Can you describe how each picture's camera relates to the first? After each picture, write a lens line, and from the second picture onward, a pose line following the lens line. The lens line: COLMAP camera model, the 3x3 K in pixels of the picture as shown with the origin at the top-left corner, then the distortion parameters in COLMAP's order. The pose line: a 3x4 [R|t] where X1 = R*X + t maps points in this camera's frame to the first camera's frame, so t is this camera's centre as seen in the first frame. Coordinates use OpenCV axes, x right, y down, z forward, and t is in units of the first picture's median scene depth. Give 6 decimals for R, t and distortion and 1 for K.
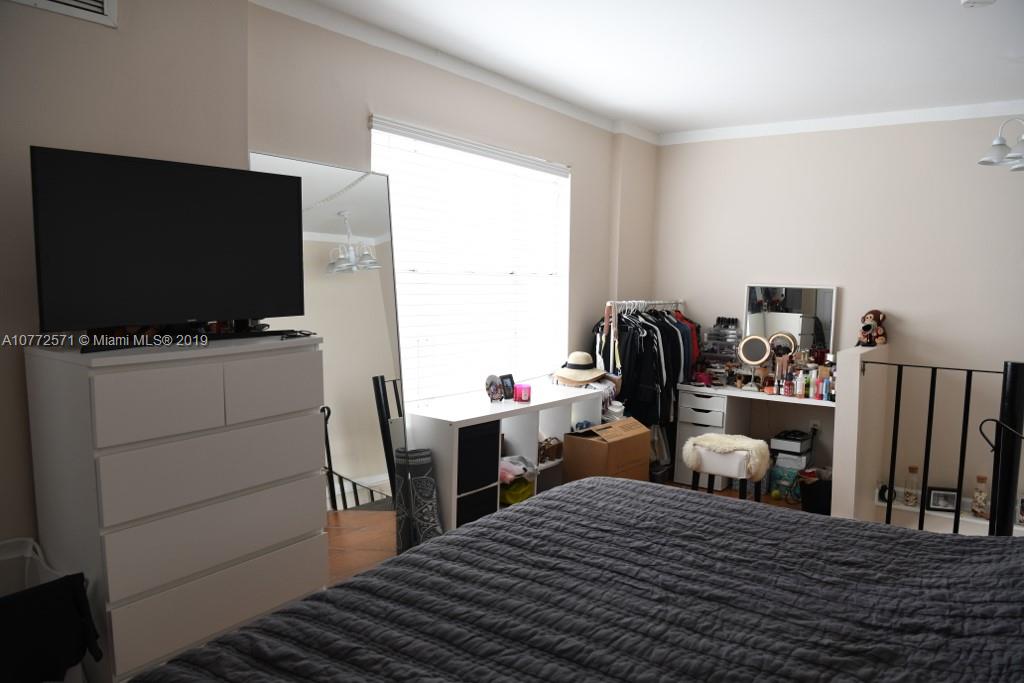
lens RADIAL K [[700.9, 0, 514.4], [0, 700.9, 343.0], [0, 0, 1]] dist [-0.072675, 0.014094]
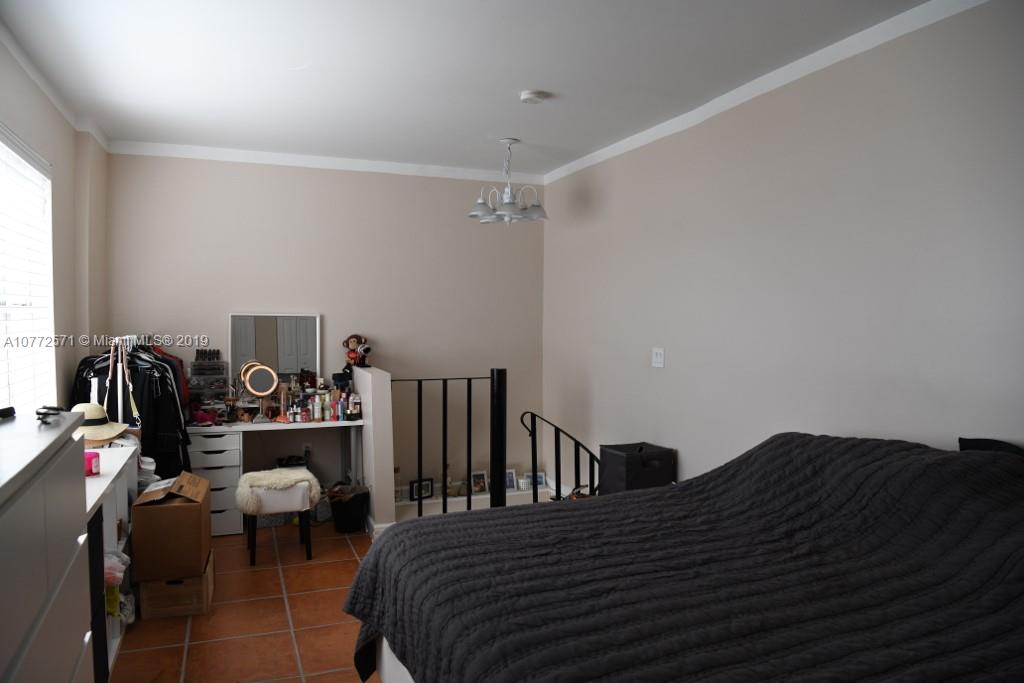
lens RADIAL K [[700.9, 0, 514.6], [0, 700.9, 341.6], [0, 0, 1]] dist [-0.072675, 0.014094]
pose [[0.524313, -0.046639, 0.850248, -0.317891], [0.079718, 0.996802, 0.005520, -0.023366], [-0.847786, 0.064886, 0.526354, 0.197635]]
